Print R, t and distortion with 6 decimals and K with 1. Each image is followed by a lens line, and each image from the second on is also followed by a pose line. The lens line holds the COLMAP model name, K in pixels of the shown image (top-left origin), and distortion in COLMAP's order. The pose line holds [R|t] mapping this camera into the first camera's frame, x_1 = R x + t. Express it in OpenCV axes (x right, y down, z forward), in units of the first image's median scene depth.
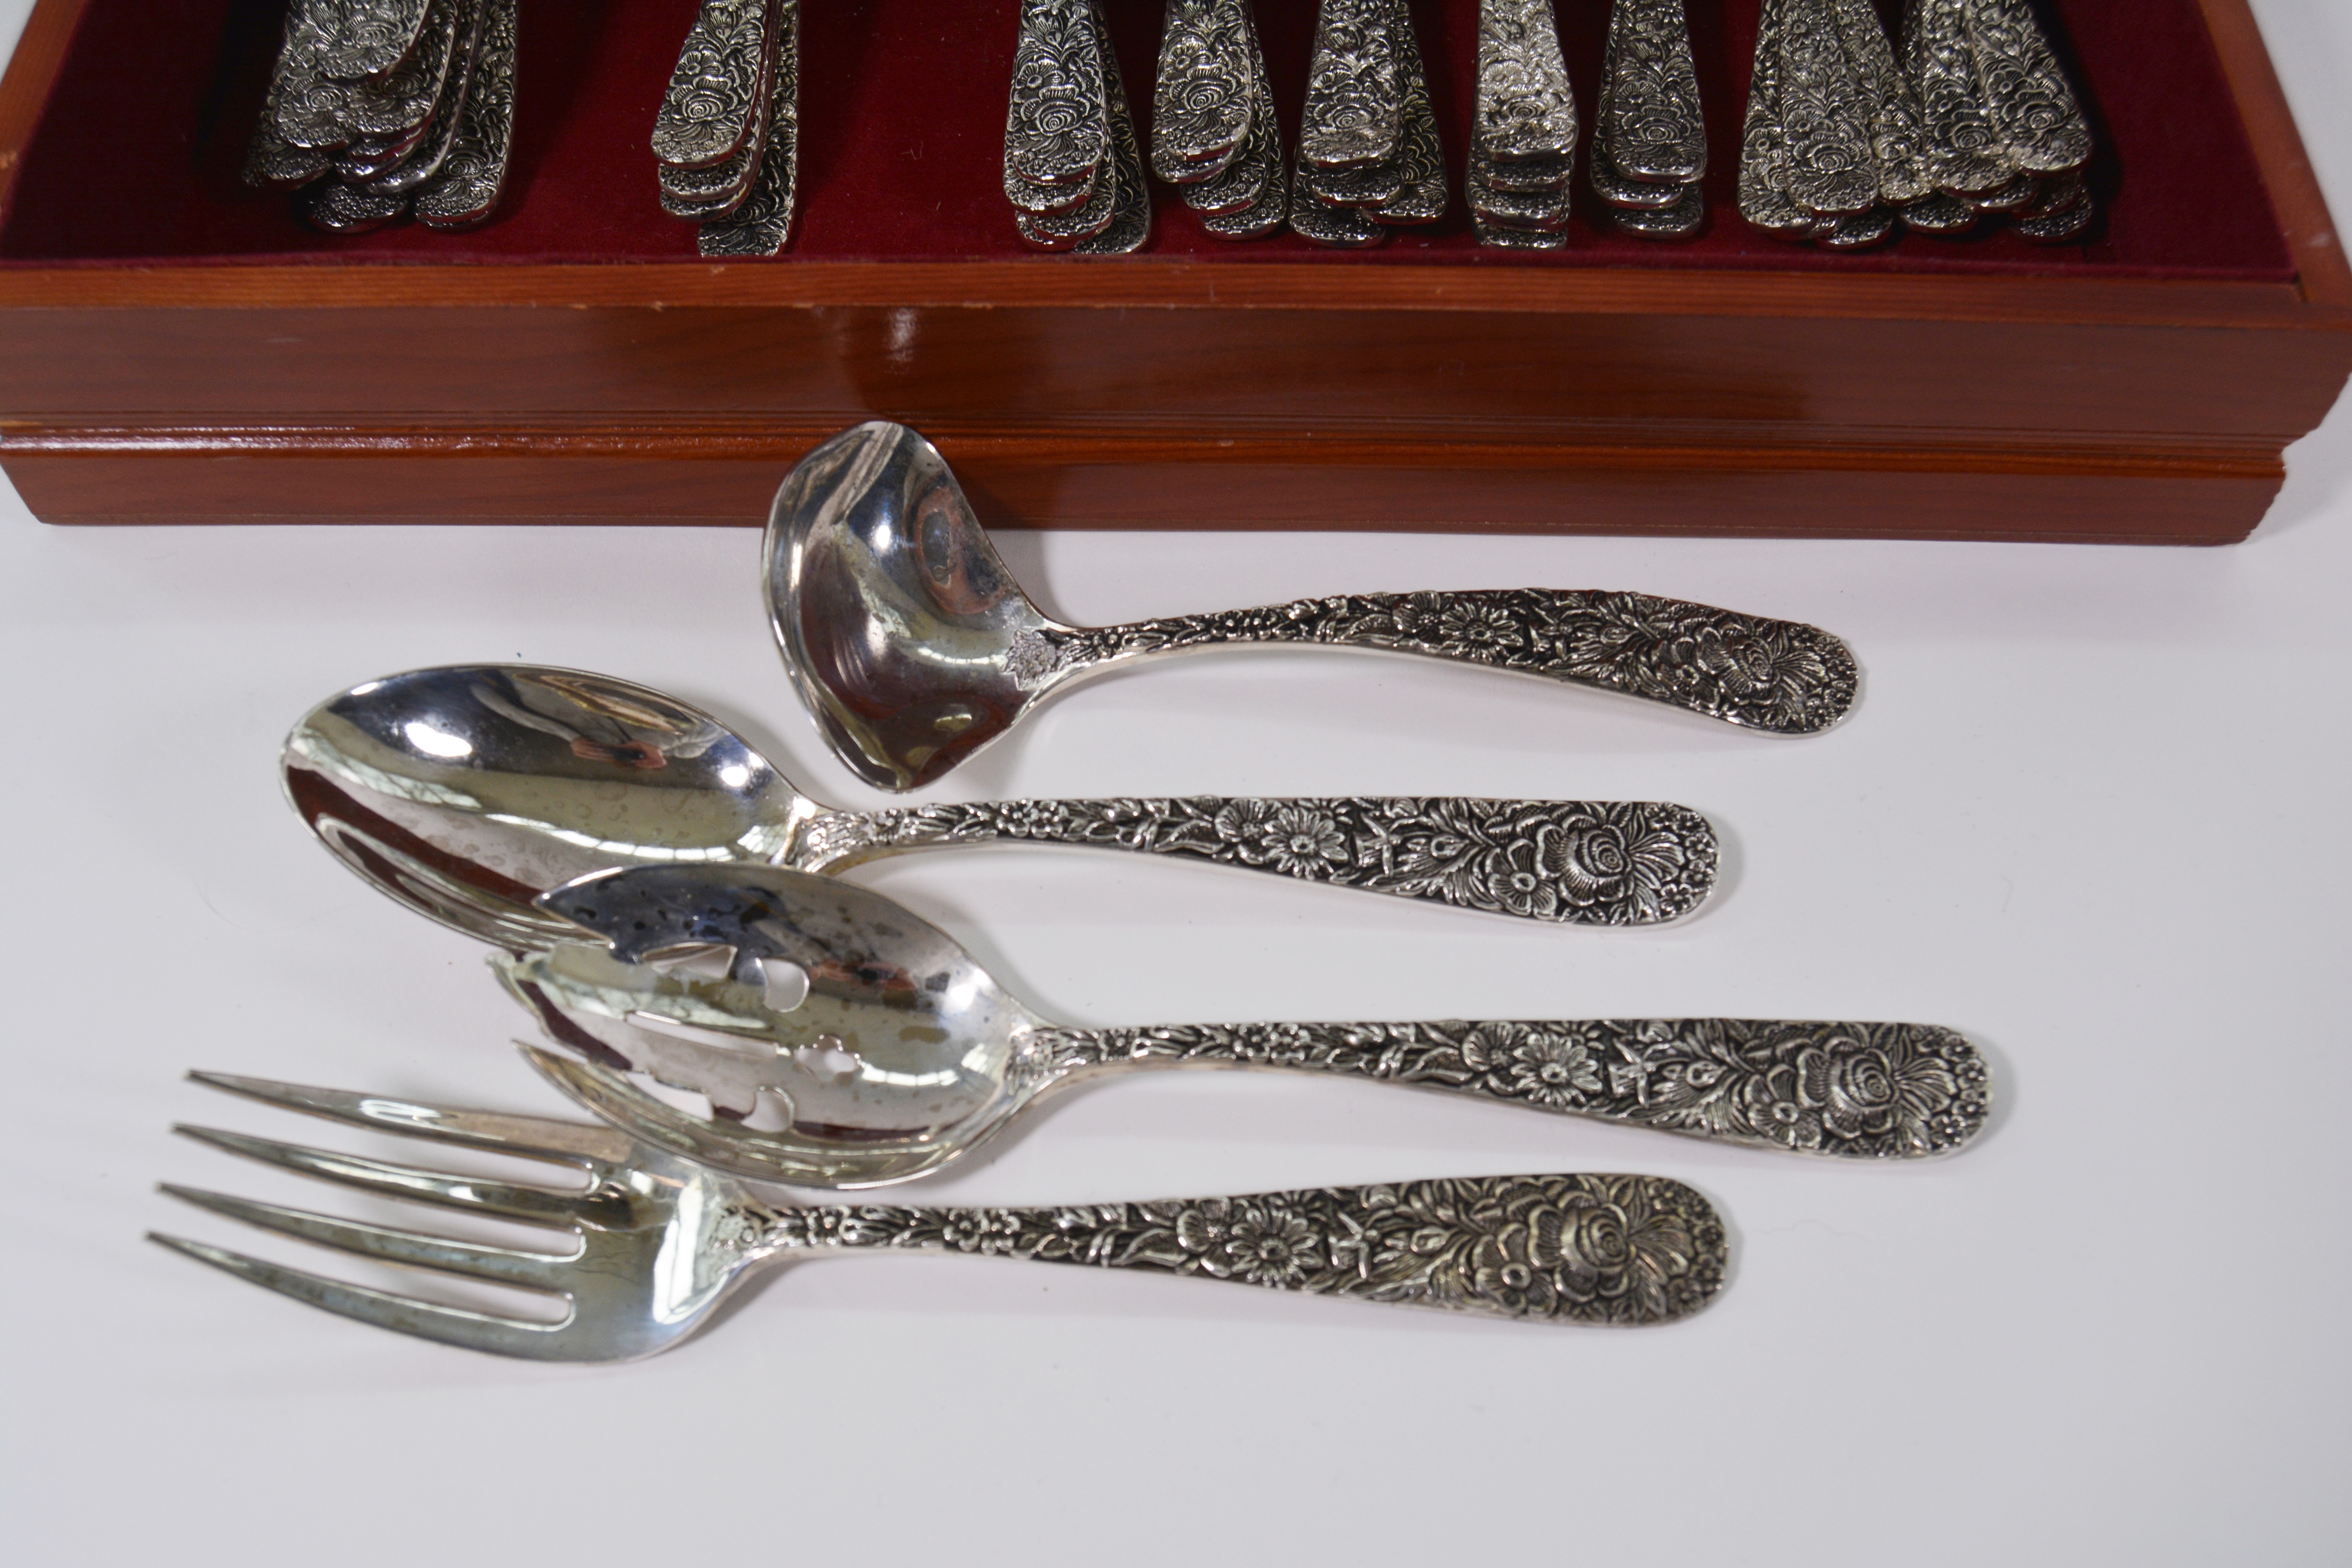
lens RADIAL K [[2321.8, 0, 1175.5], [0, 2321.8, 763.2], [0, 0, 1]] dist [-0.070872, 0.000000]
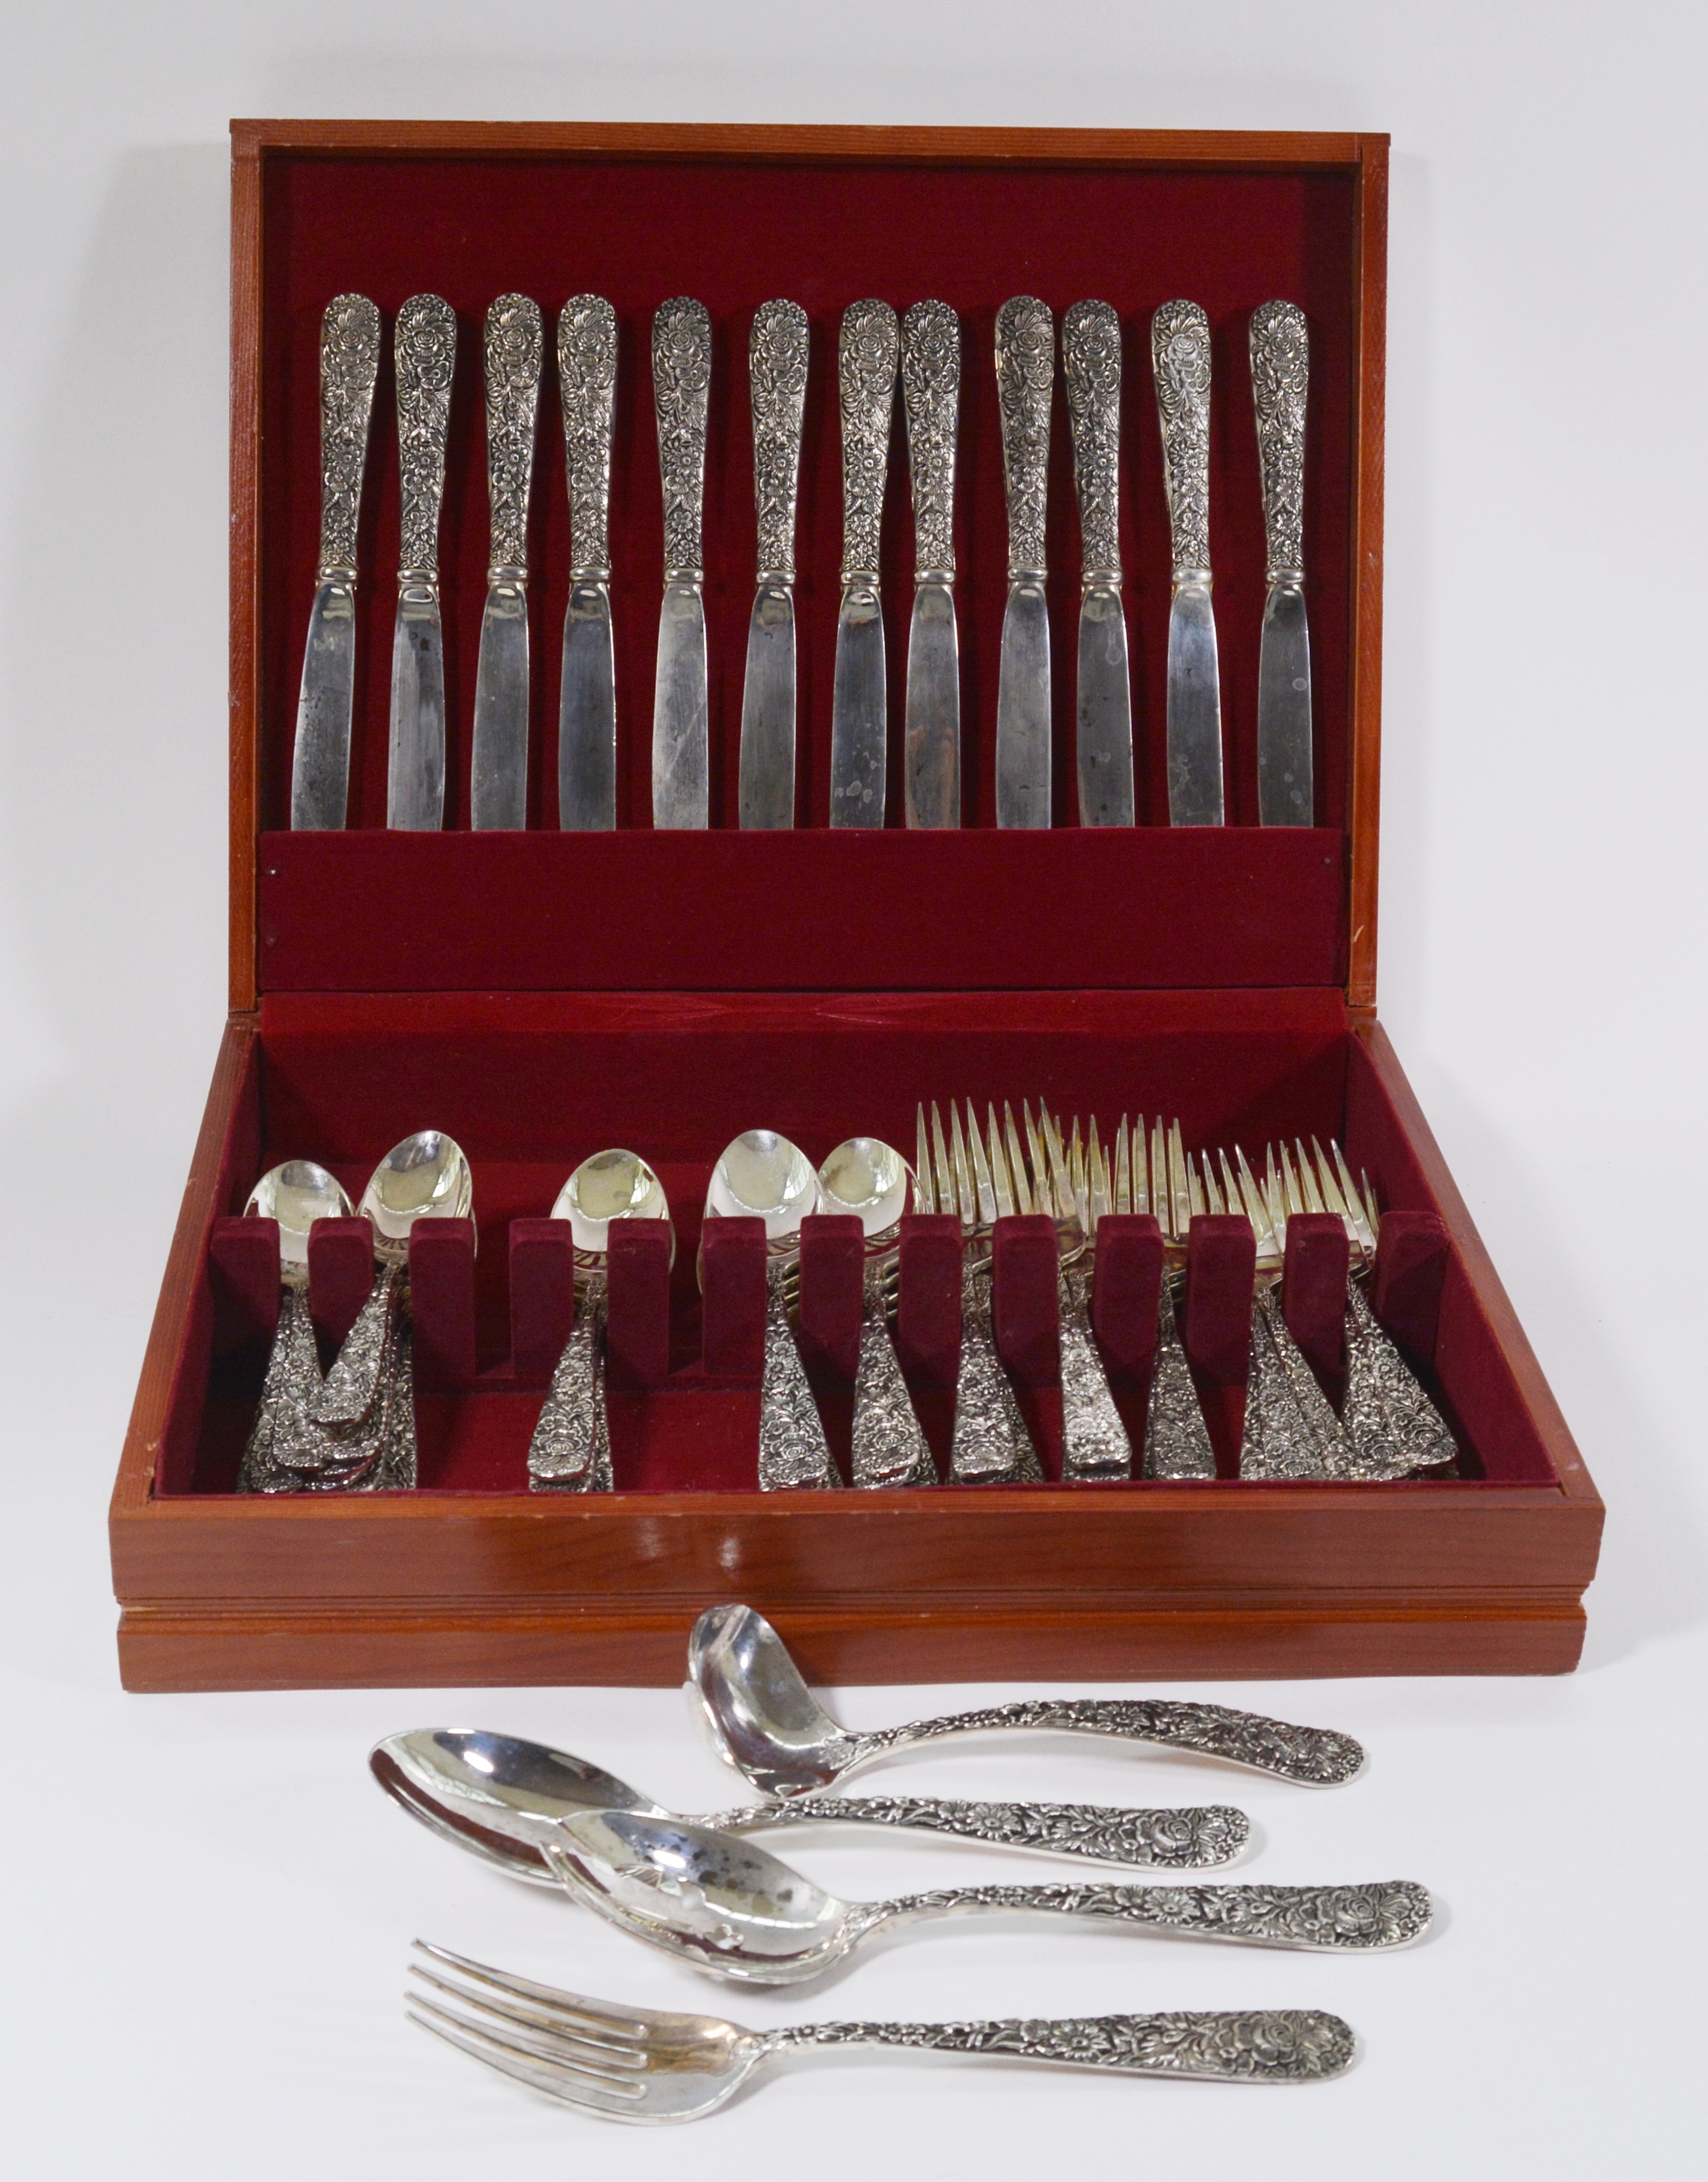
lens RADIAL K [[3518.6, 0, 881.9], [0, 3518.6, 1081.1], [0, 0, 1]] dist [-0.094294, 0.000000]
pose [[0.996043, -0.000418, 0.088869, -0.221726], [0.045343, 0.862425, -0.504149, 0.760594], [-0.076433, 0.506184, 0.859032, -1.253847]]
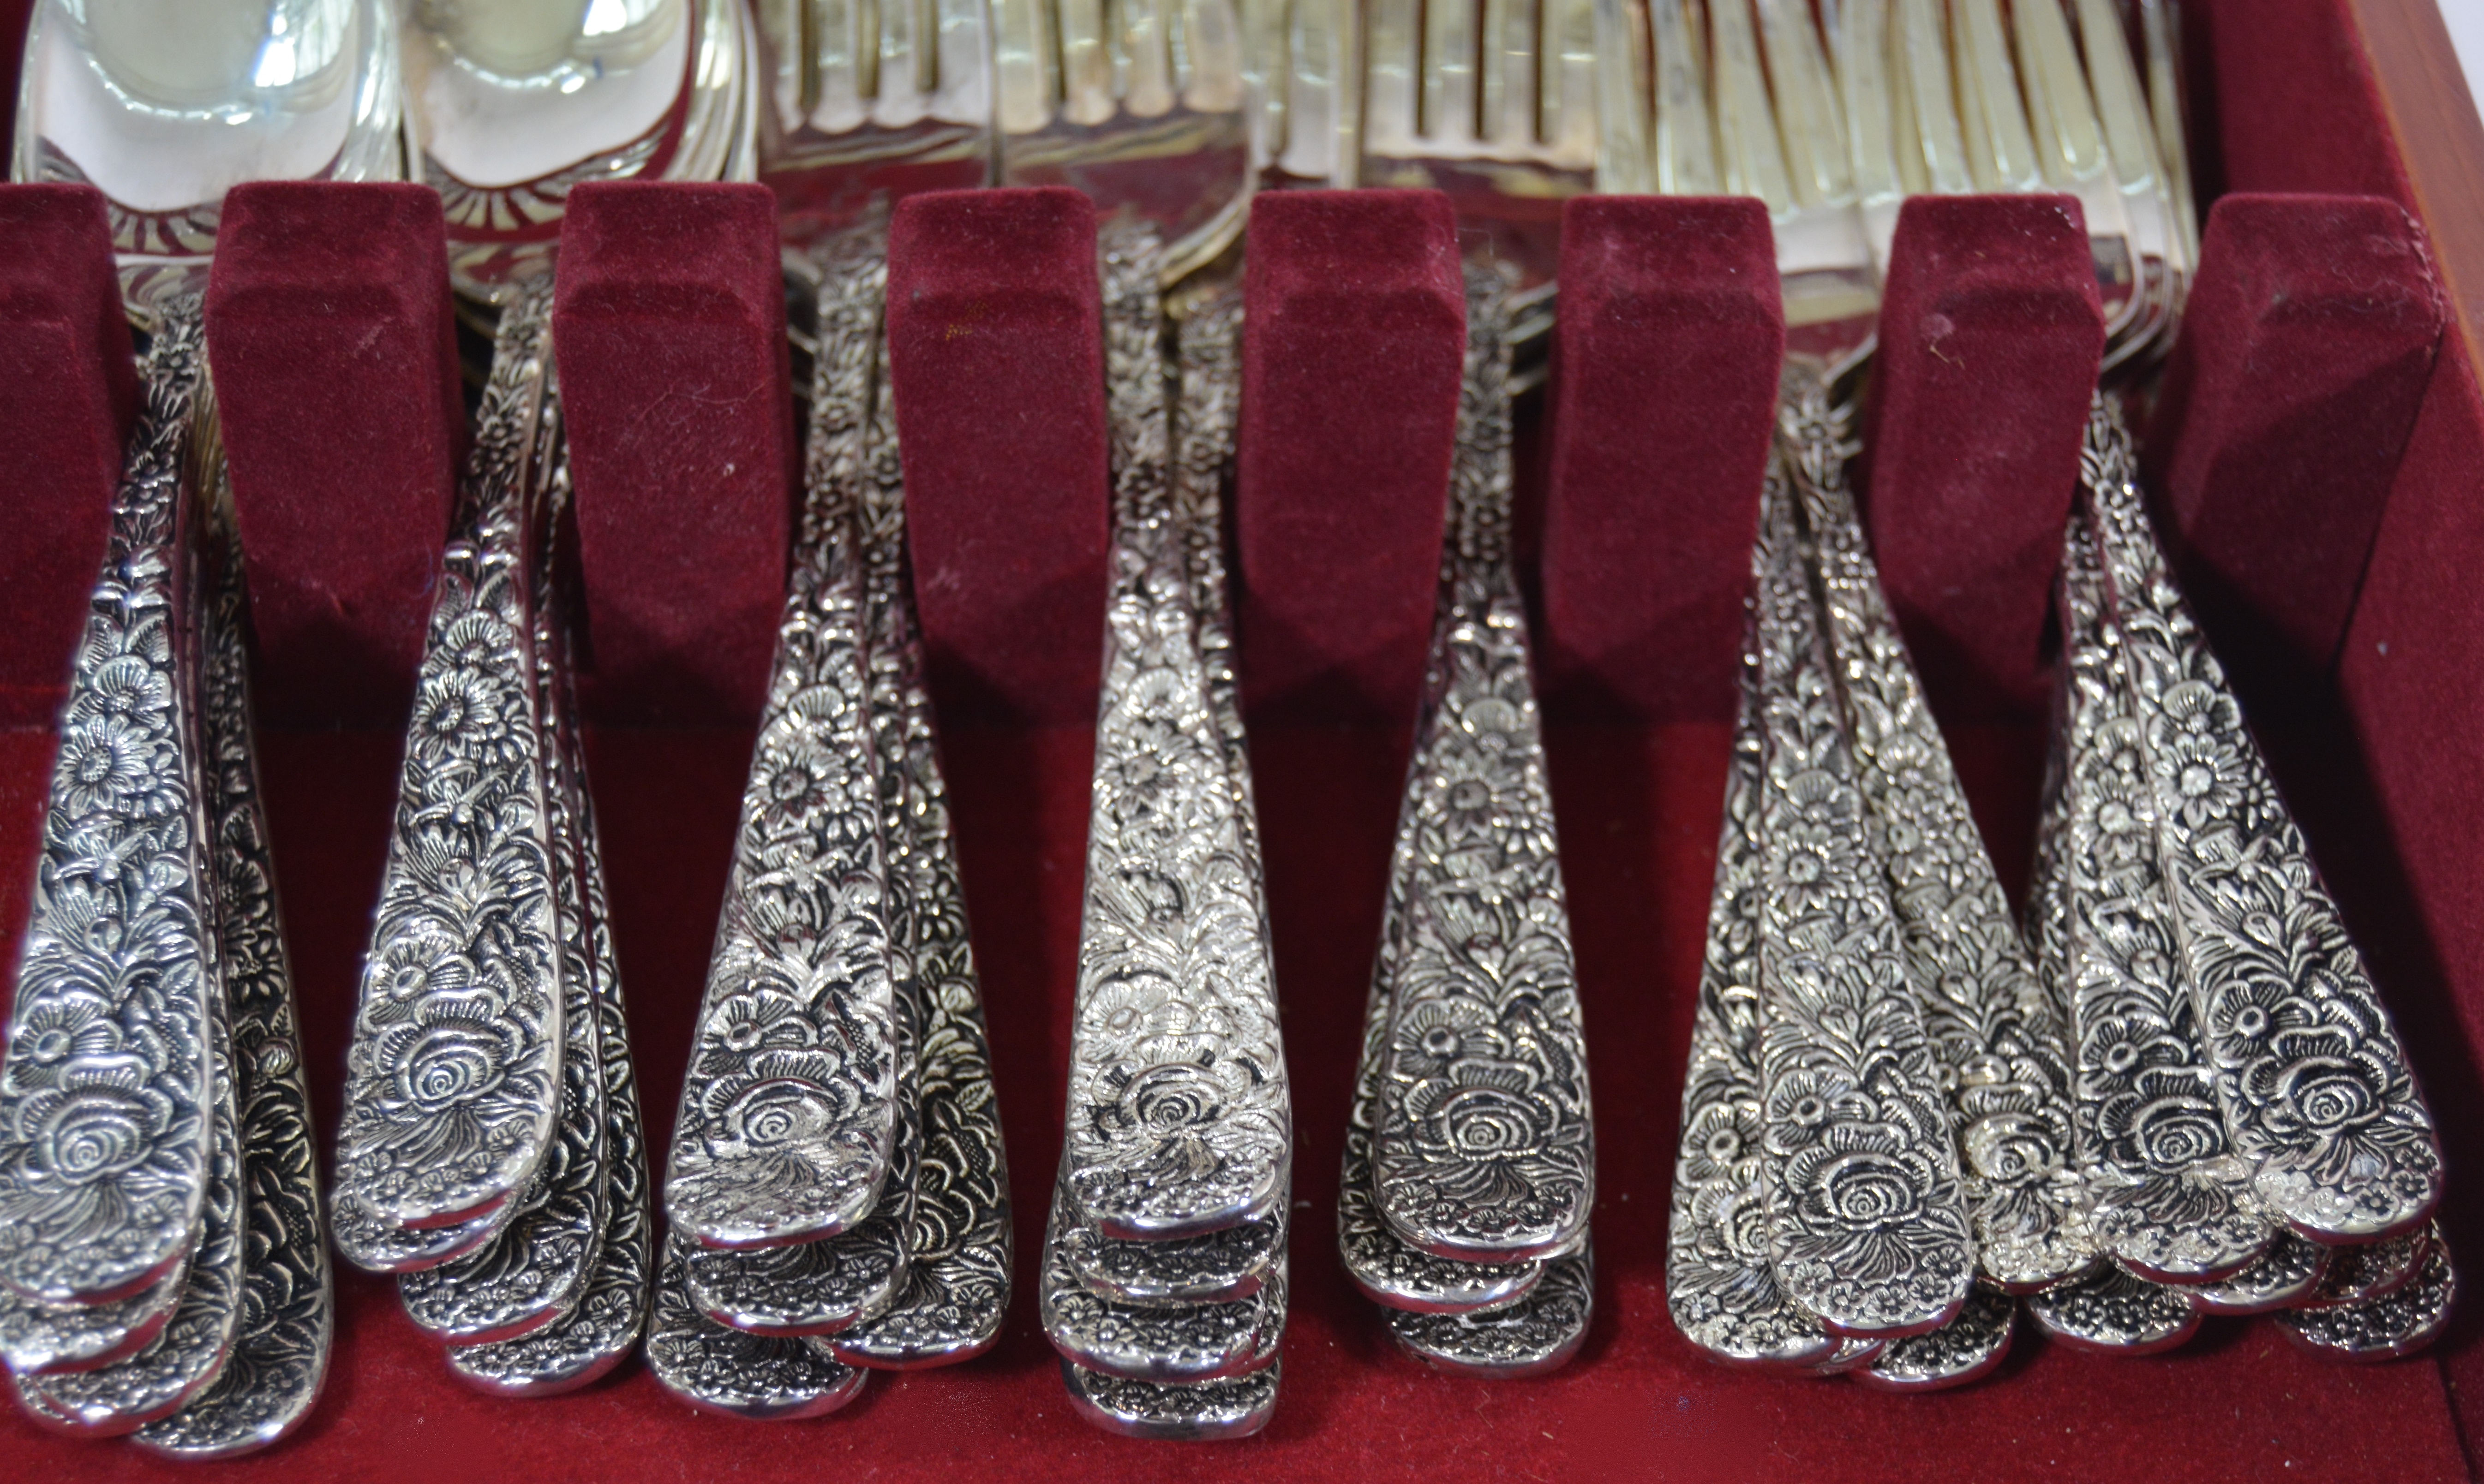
lens RADIAL K [[4415.2, 0, 1375.7], [0, 4415.2, 870.4], [0, 0, 1]] dist [-0.032899, 0.000000]
pose [[0.995606, -0.010665, 0.093031, 0.123206], [0.025030, 0.987654, -0.154639, -0.215365], [-0.090233, 0.156288, 0.983581, 0.174292]]
